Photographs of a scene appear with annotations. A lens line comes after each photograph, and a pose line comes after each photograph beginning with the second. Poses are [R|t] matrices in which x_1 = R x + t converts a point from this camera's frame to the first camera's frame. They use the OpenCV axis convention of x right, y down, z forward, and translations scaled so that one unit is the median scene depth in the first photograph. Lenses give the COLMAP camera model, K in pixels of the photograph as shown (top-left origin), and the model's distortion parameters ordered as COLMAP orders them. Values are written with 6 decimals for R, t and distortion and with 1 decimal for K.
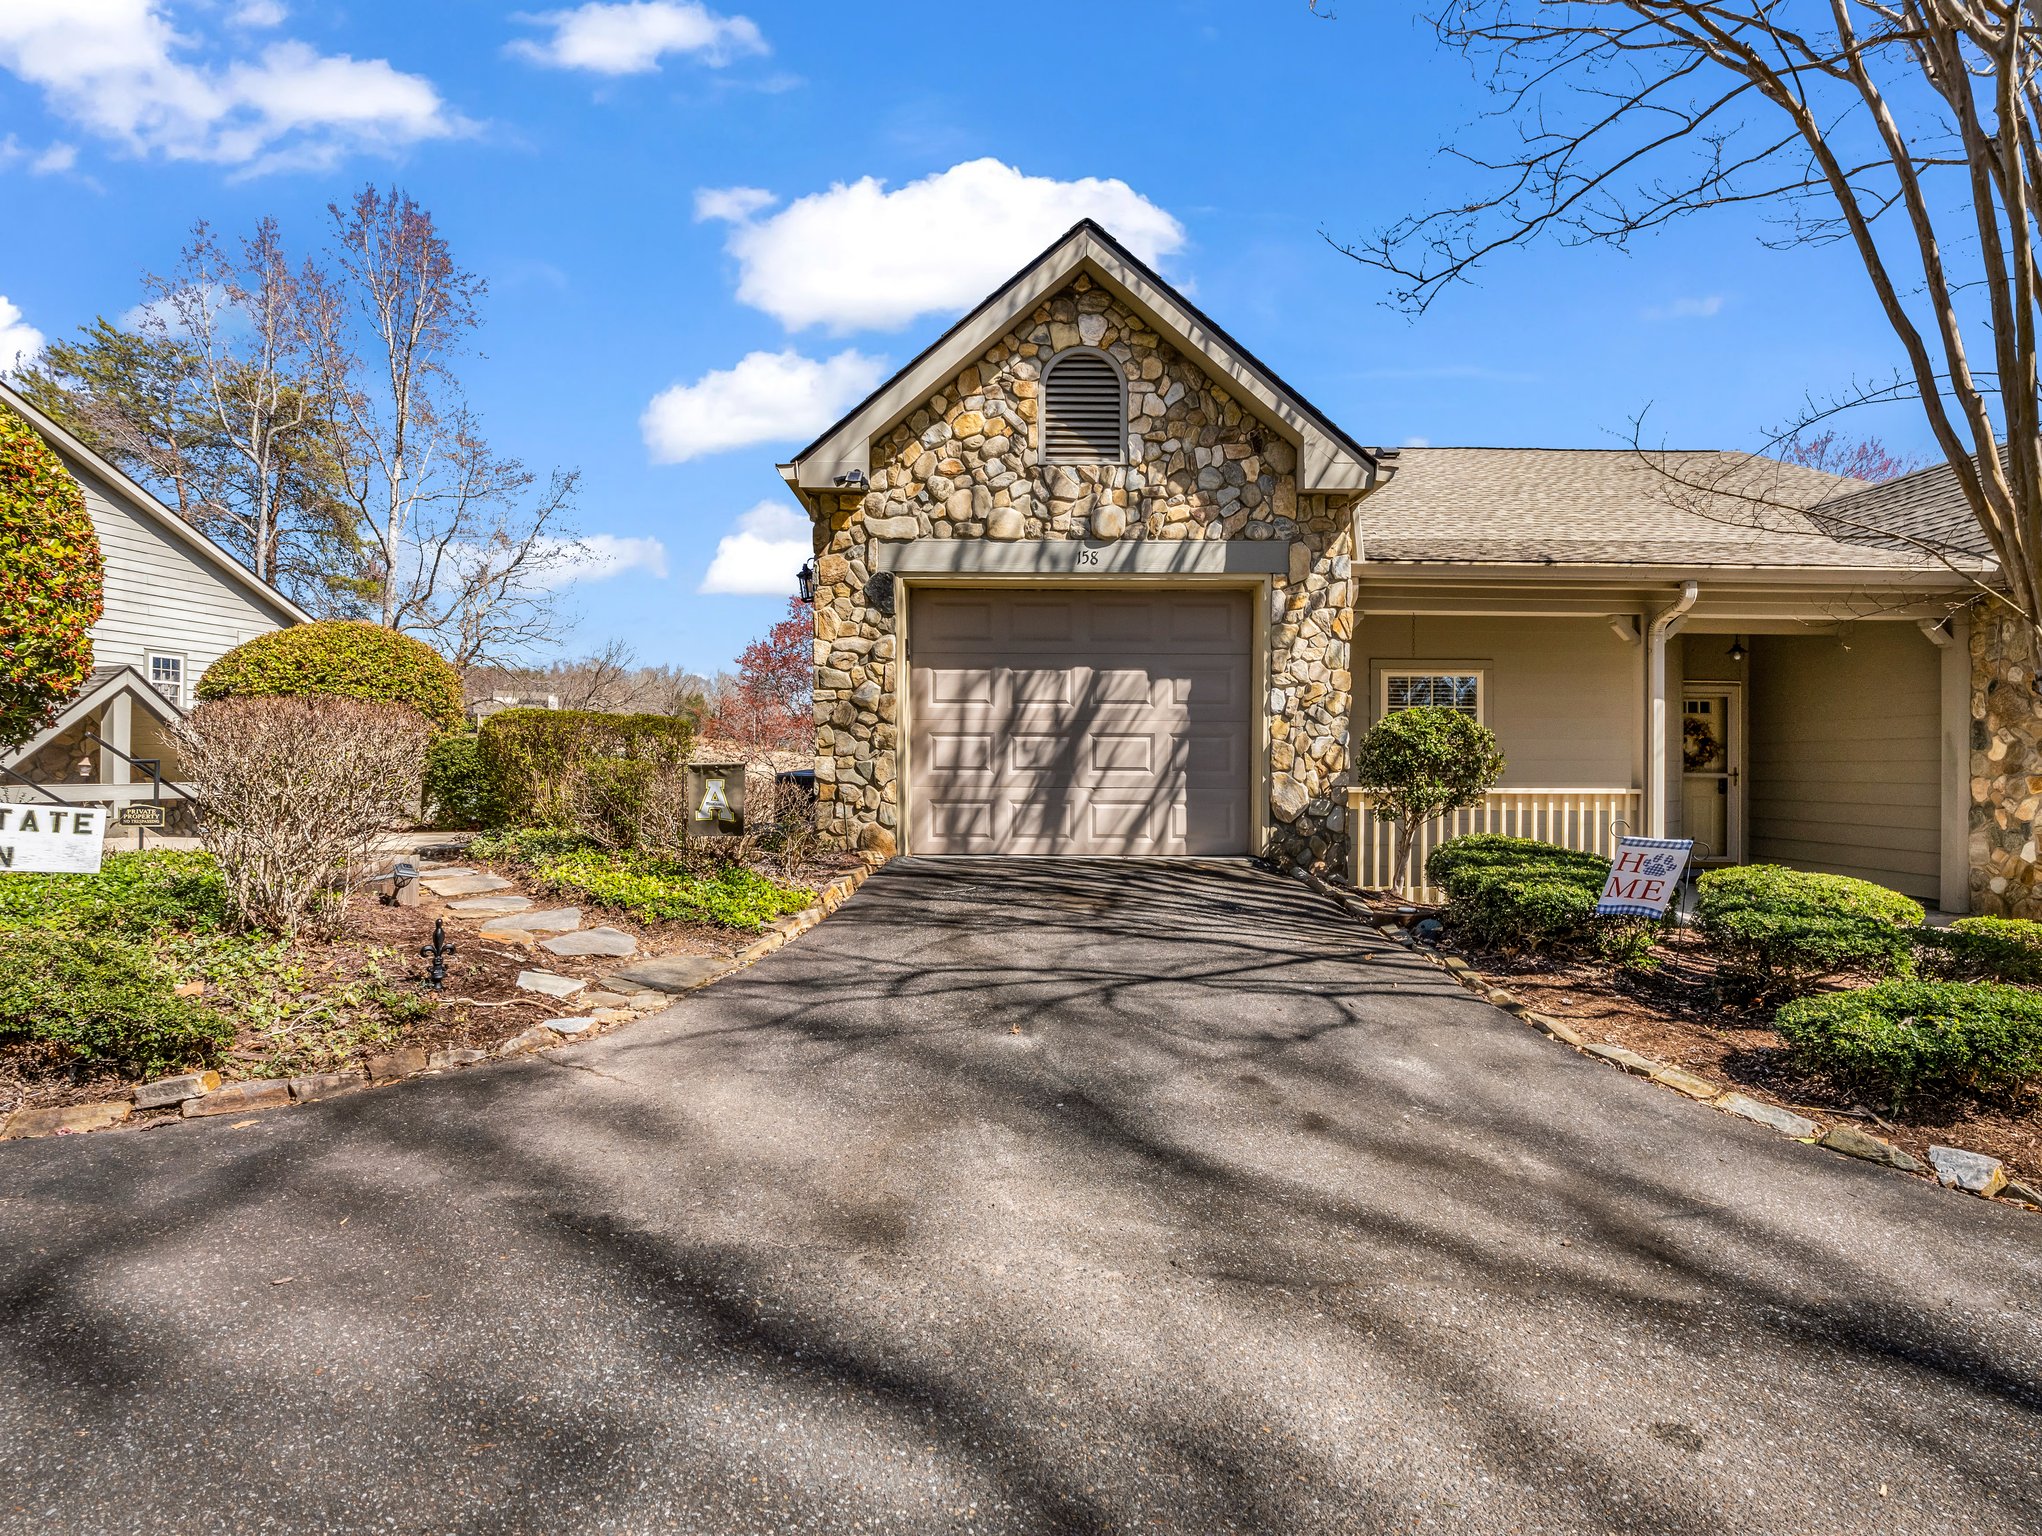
lens RADIAL K [[991.2, 0, 988.0], [0, 991.2, 768.7], [0, 0, 1]] dist [-0.002621, -0.016381]
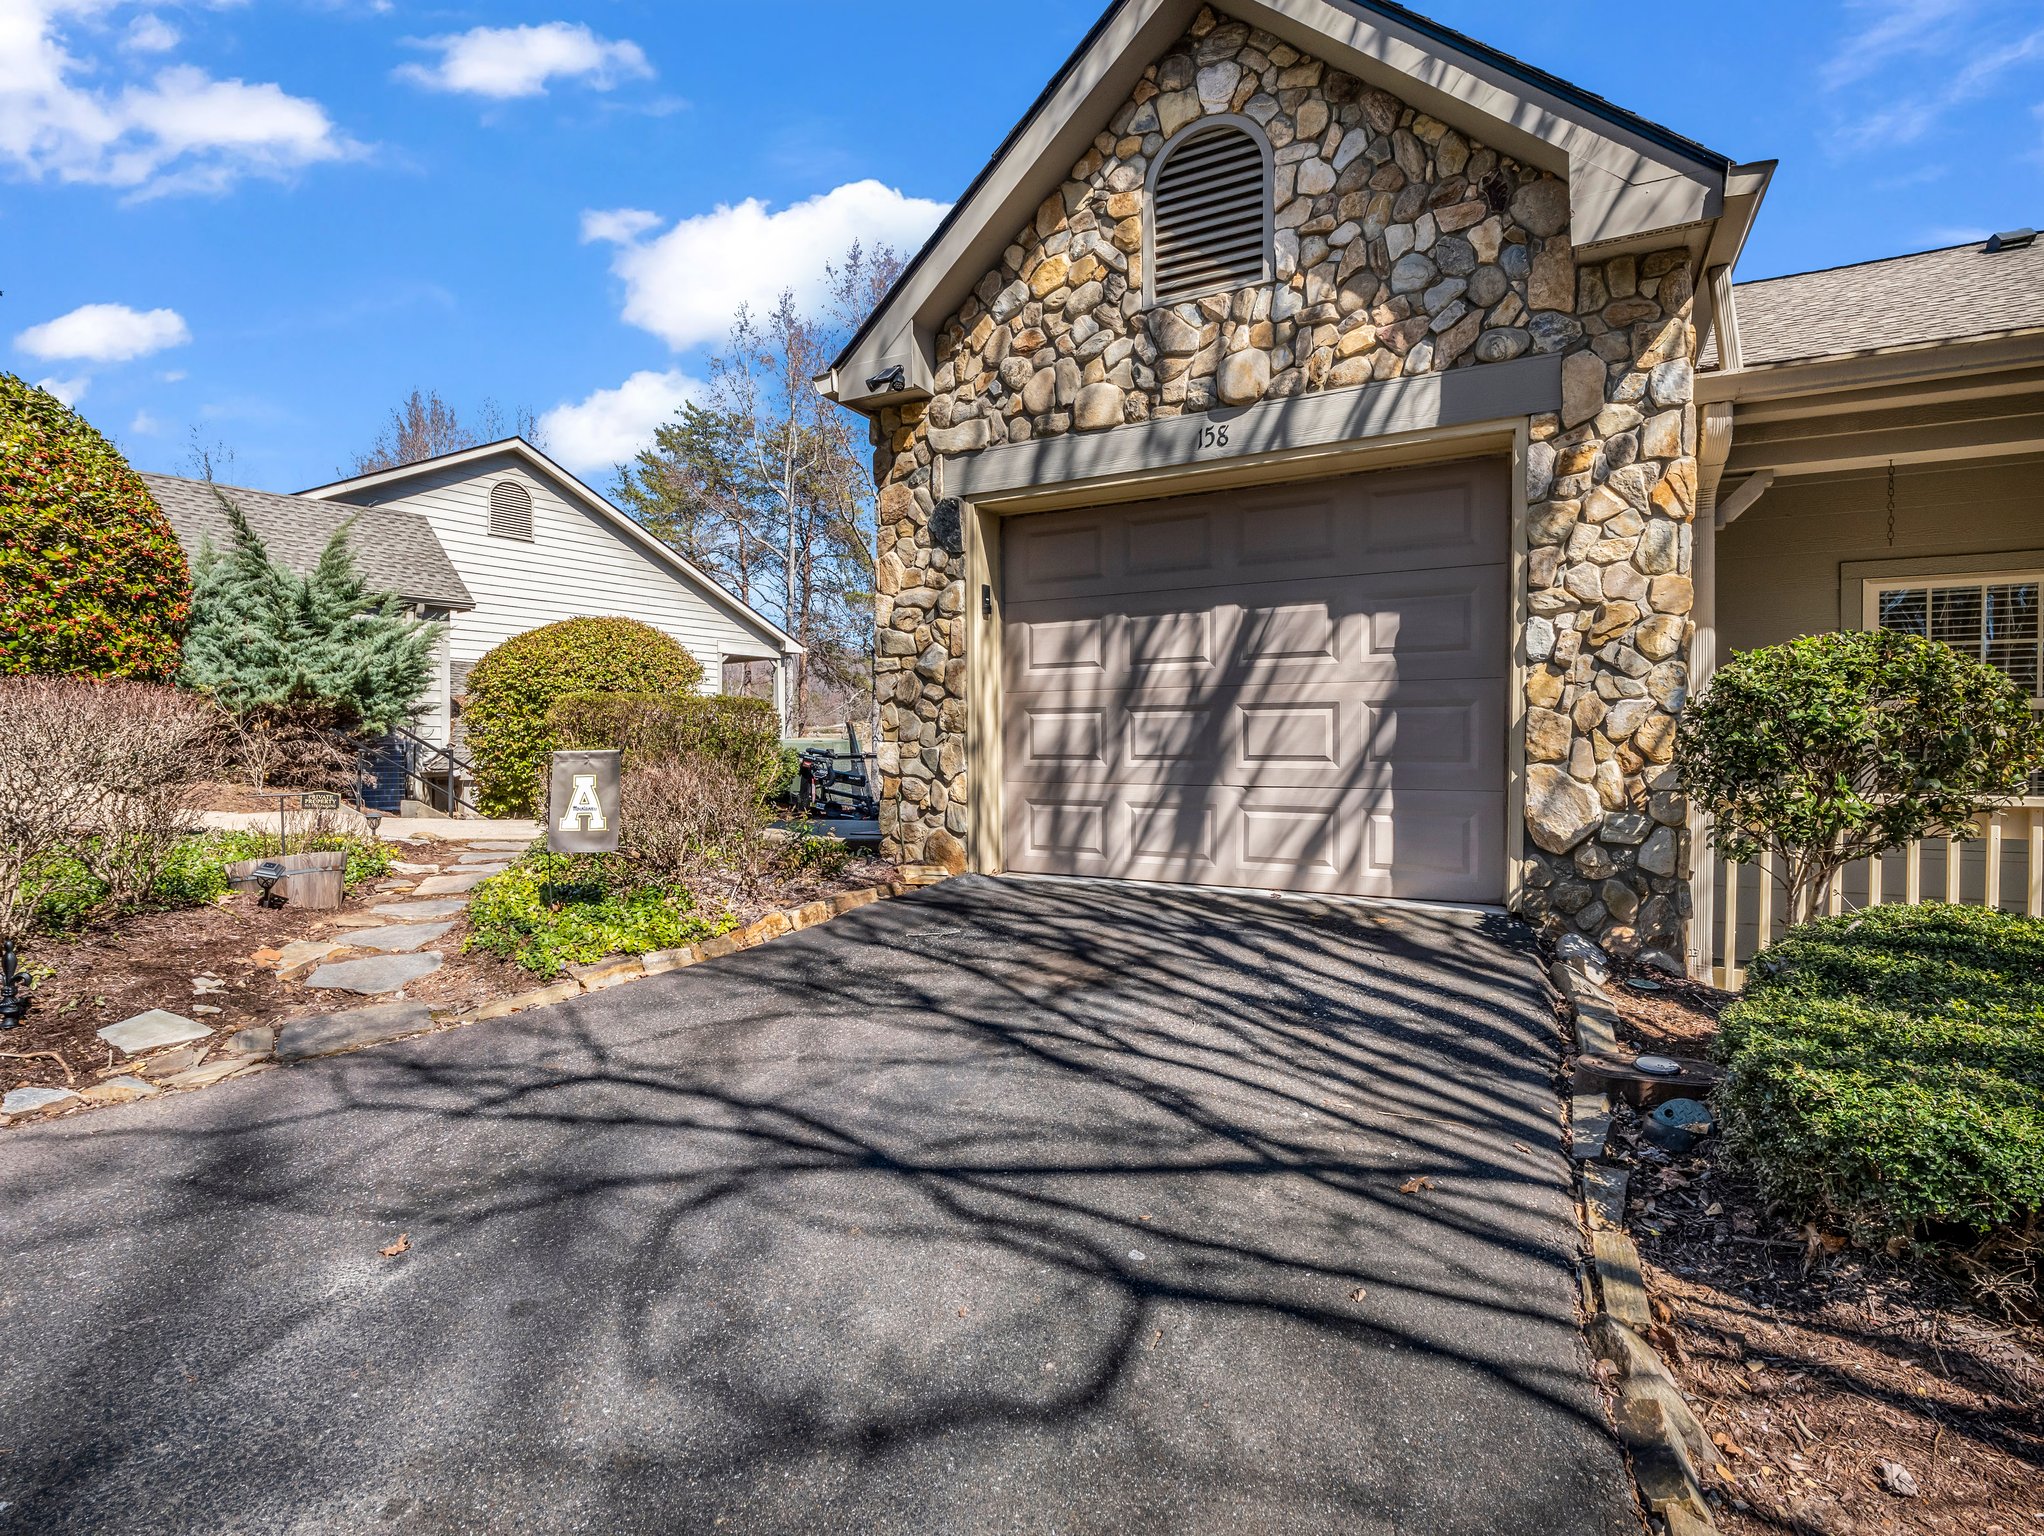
lens RADIAL K [[992.2, 0, 988.9], [0, 992.2, 768.7], [0, 0, 1]] dist [-0.002621, -0.016381]
pose [[0.877771, 0.005316, -0.479050, 0.285807], [0.000953, 0.999917, 0.012843, -0.001449], [0.479079, -0.011729, 0.877694, 0.348311]]
